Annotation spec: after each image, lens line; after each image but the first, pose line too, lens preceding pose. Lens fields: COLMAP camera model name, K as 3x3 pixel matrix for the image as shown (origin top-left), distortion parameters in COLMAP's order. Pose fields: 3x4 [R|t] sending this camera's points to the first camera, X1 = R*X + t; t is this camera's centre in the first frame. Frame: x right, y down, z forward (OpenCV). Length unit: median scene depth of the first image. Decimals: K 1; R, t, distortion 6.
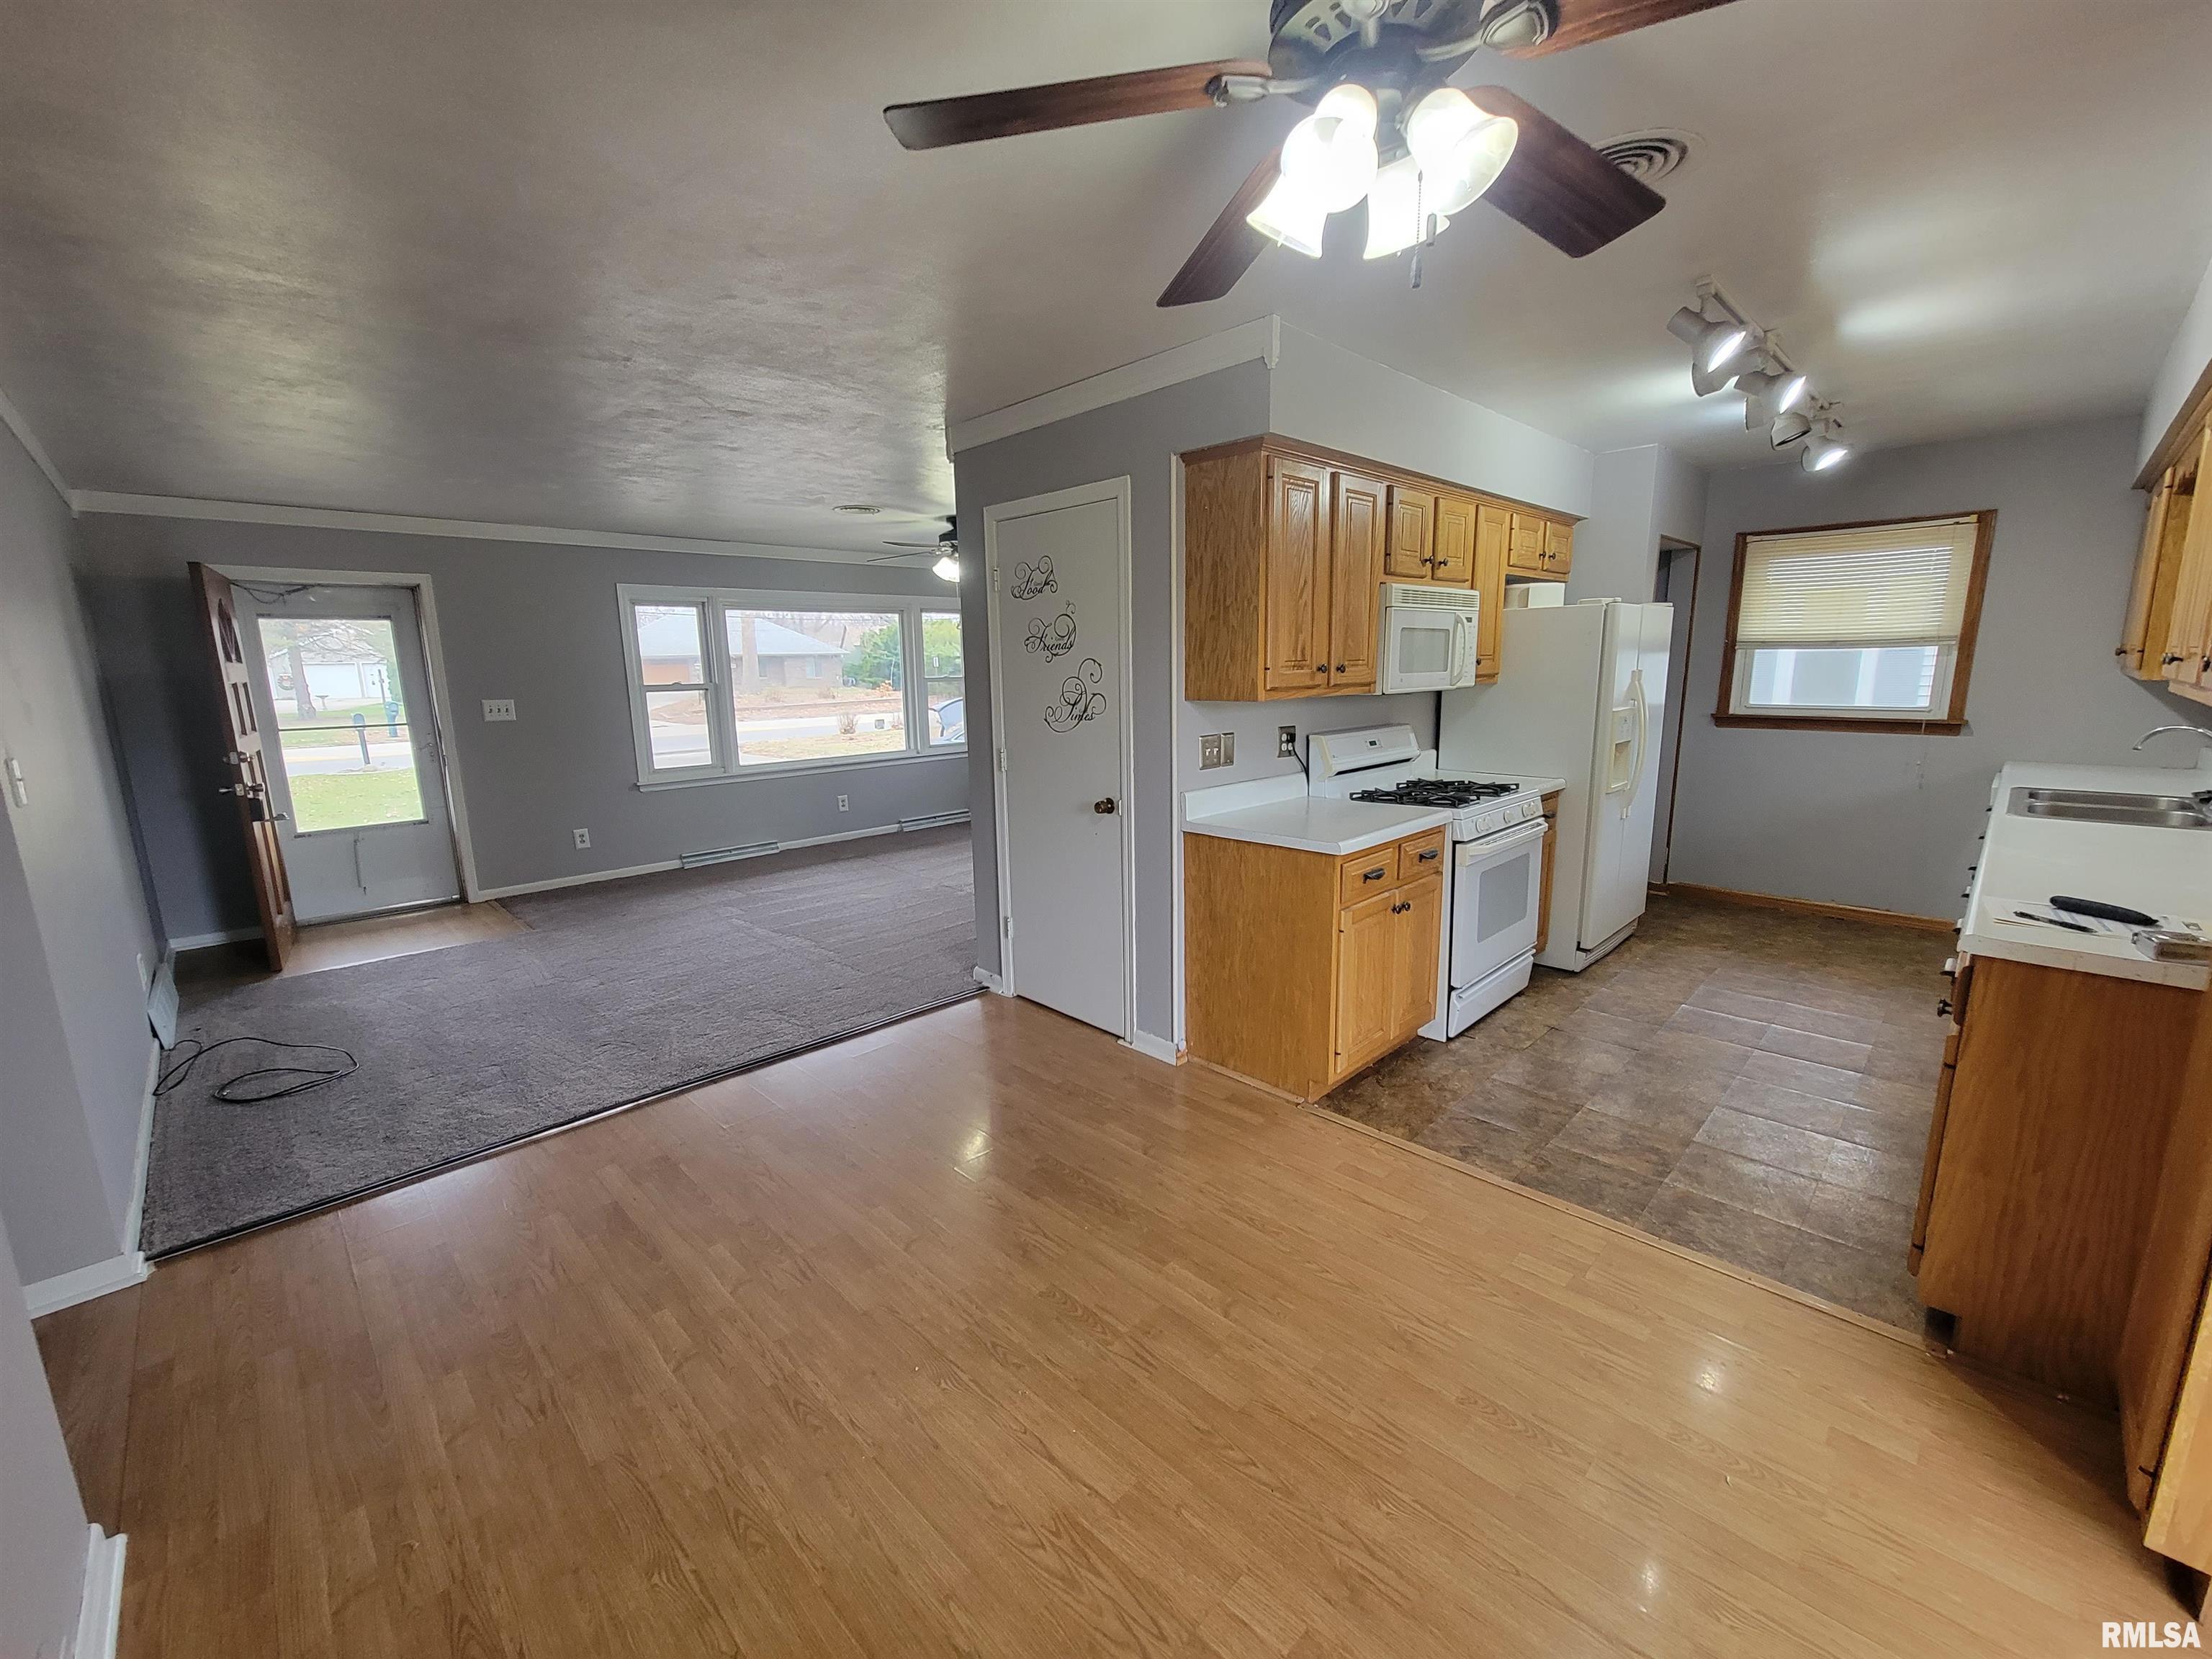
lens RADIAL K [[901.4, 0, 1087.1], [0, 901.4, 835.0], [0, 0, 1]] dist [-0.002336, -0.000529]
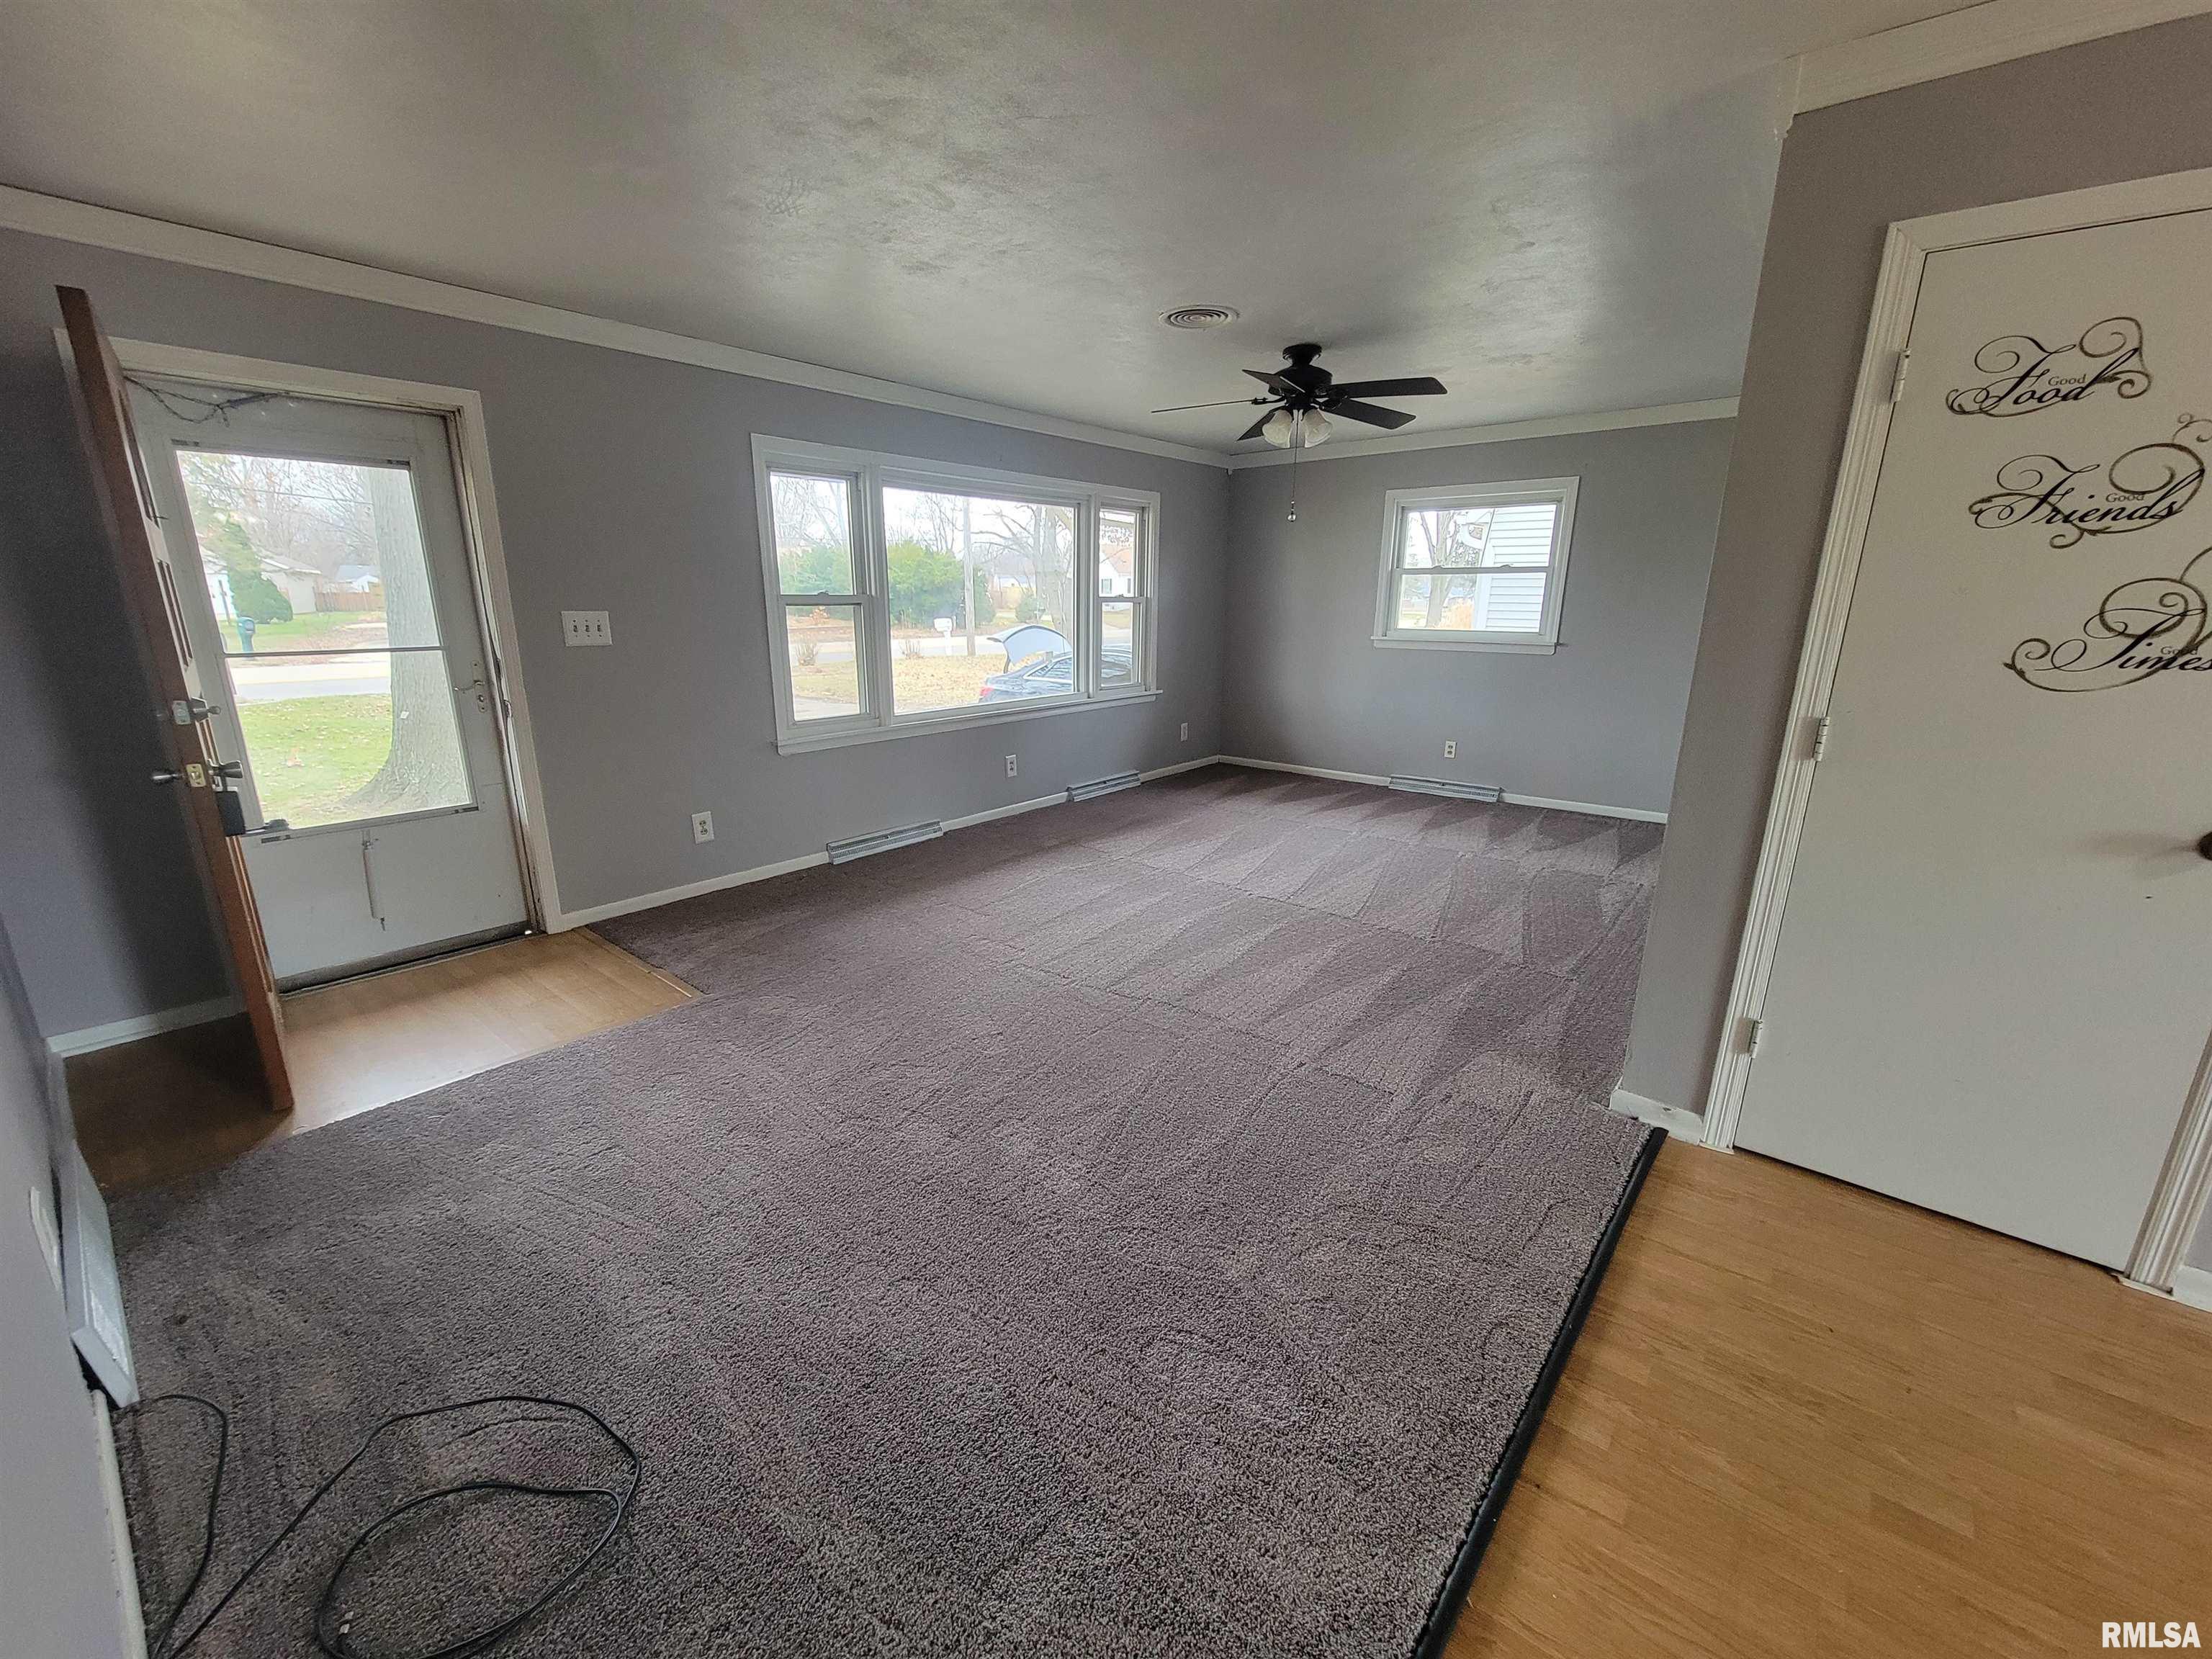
lens RADIAL K [[901.4, 0, 1093.7], [0, 901.4, 837.6], [0, 0, 1]] dist [-0.002336, -0.000529]
pose [[0.994462, -0.003963, 0.105020, -0.680205], [-0.003724, 0.997332, 0.072898, -0.074425], [-0.105029, -0.072886, 0.991795, 0.611276]]
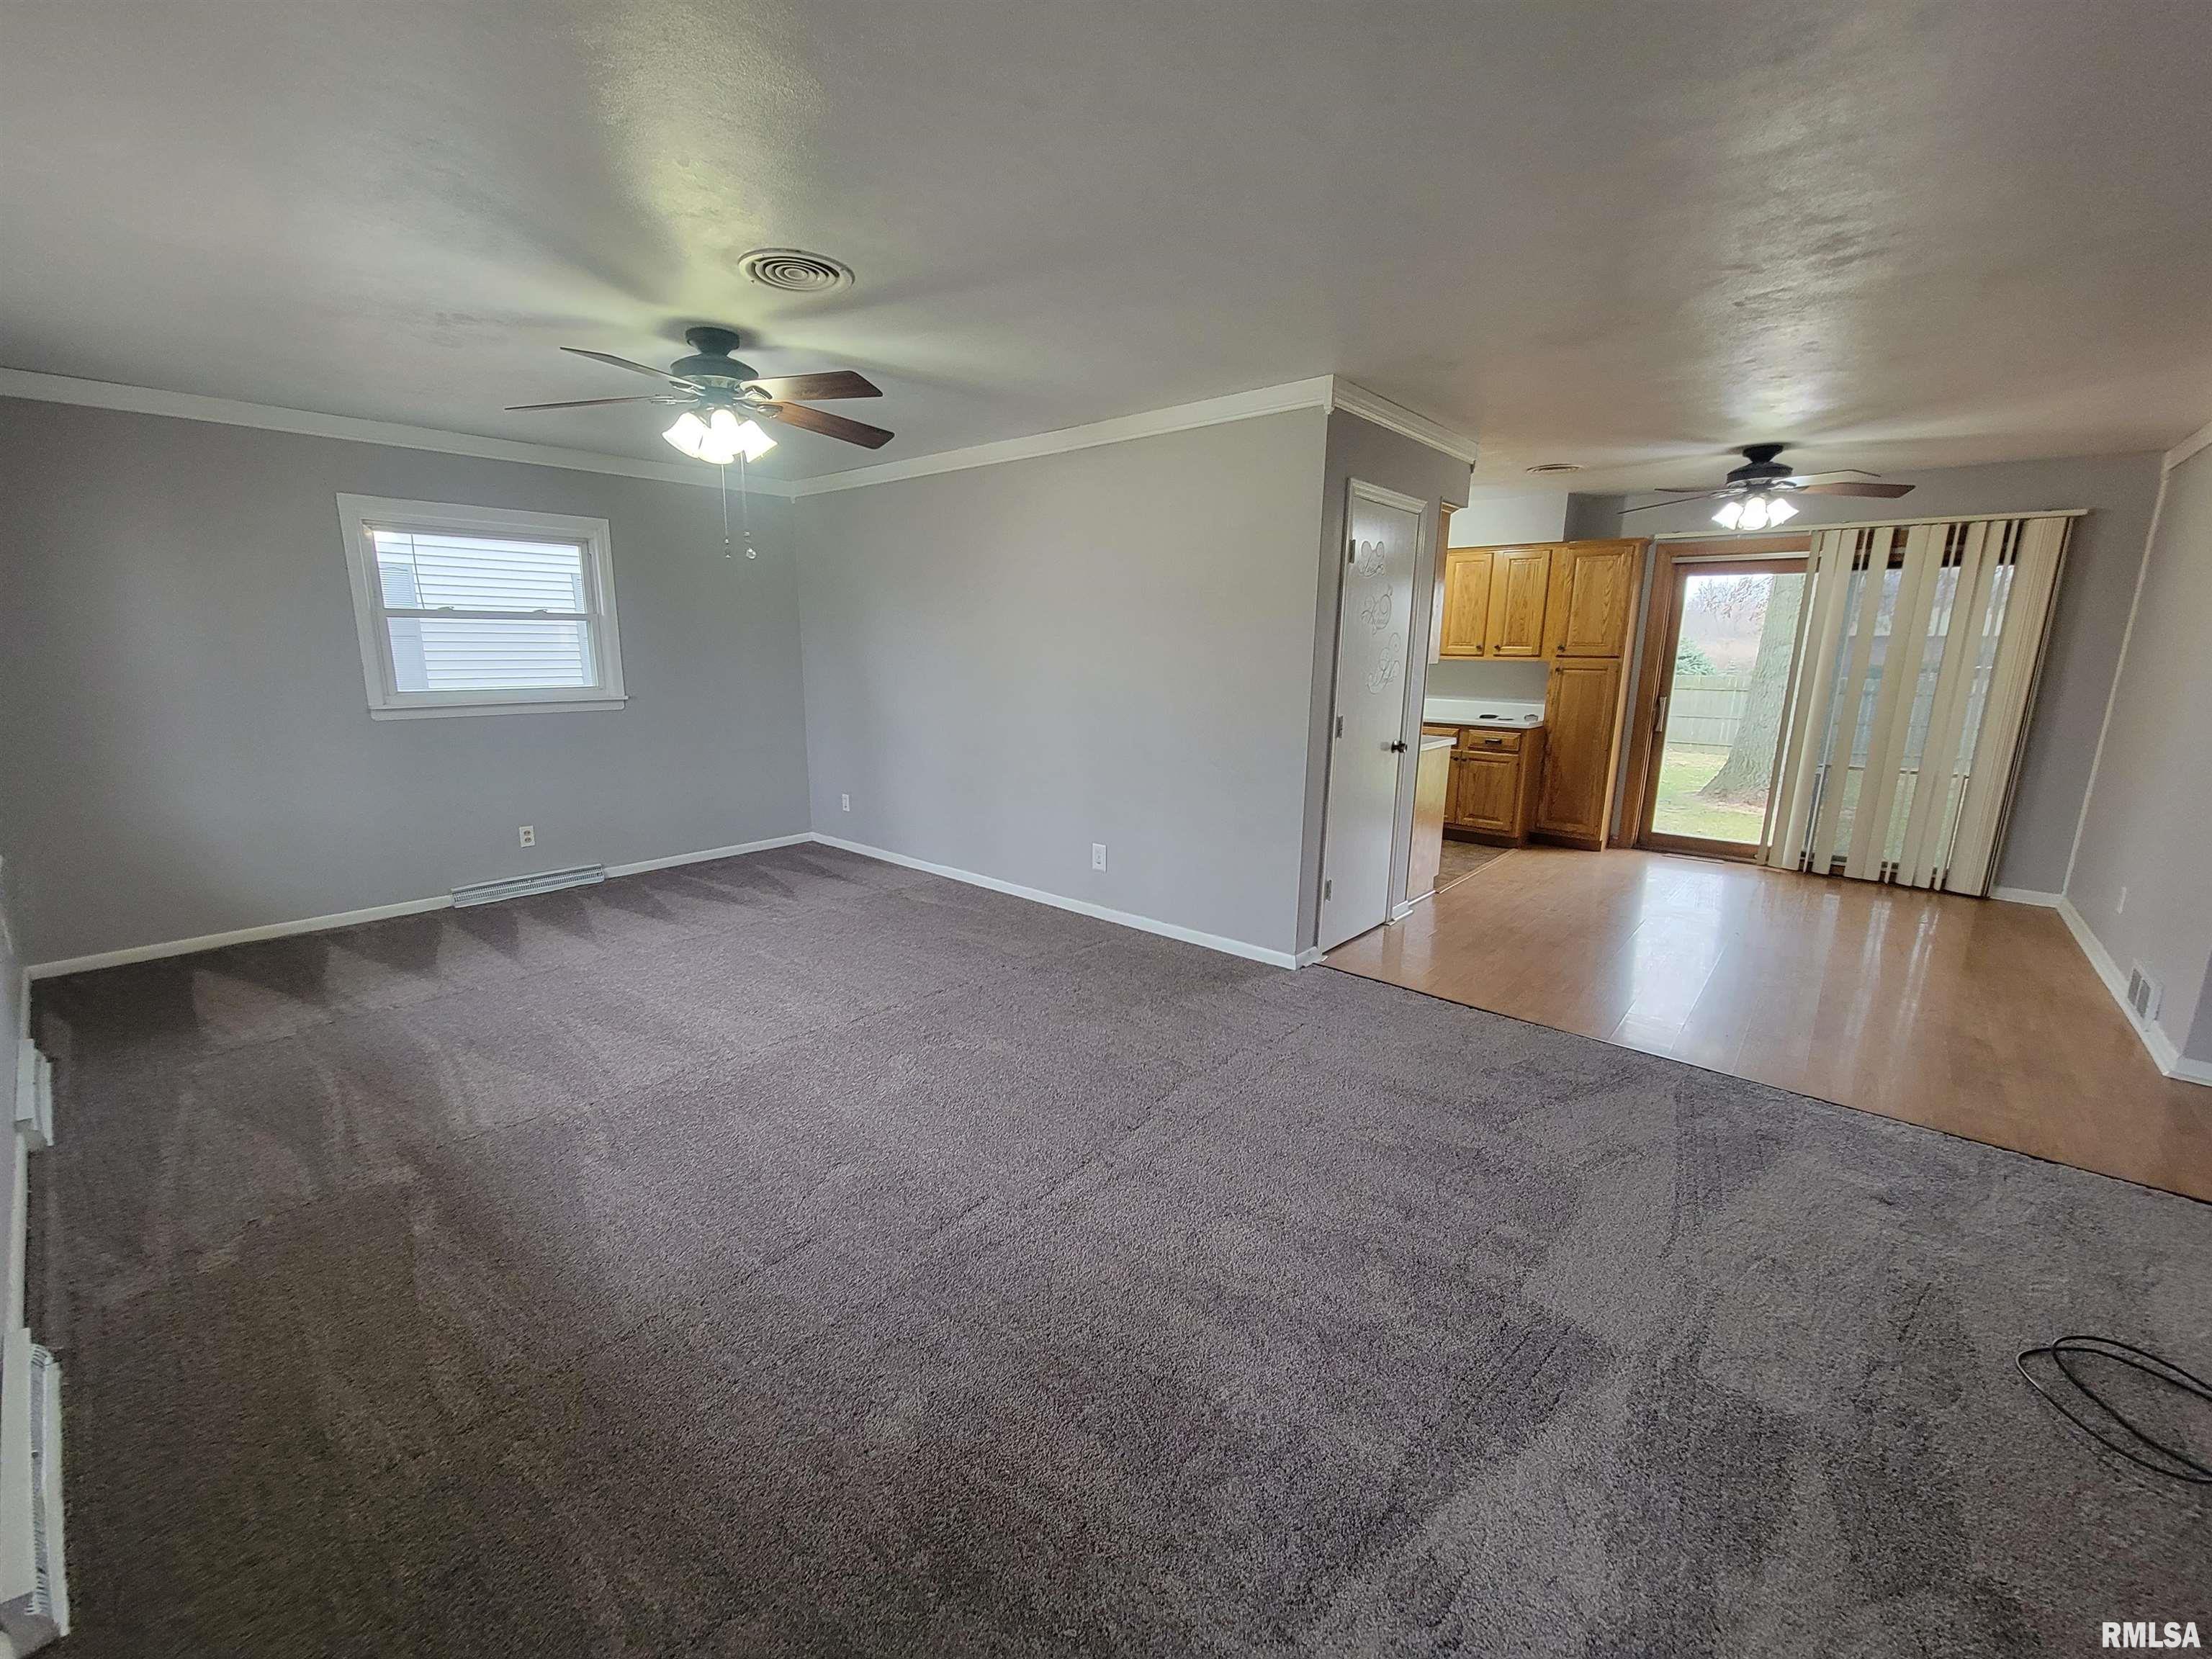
lens RADIAL K [[901.4, 0, 1089.6], [0, 901.4, 838.3], [0, 0, 1]] dist [-0.002336, -0.000529]
pose [[-0.080231, -0.193996, 0.977716, -1.320723], [0.180680, 0.961799, 0.205665, -0.269880], [-0.980264, 0.193154, -0.042115, 1.604996]]
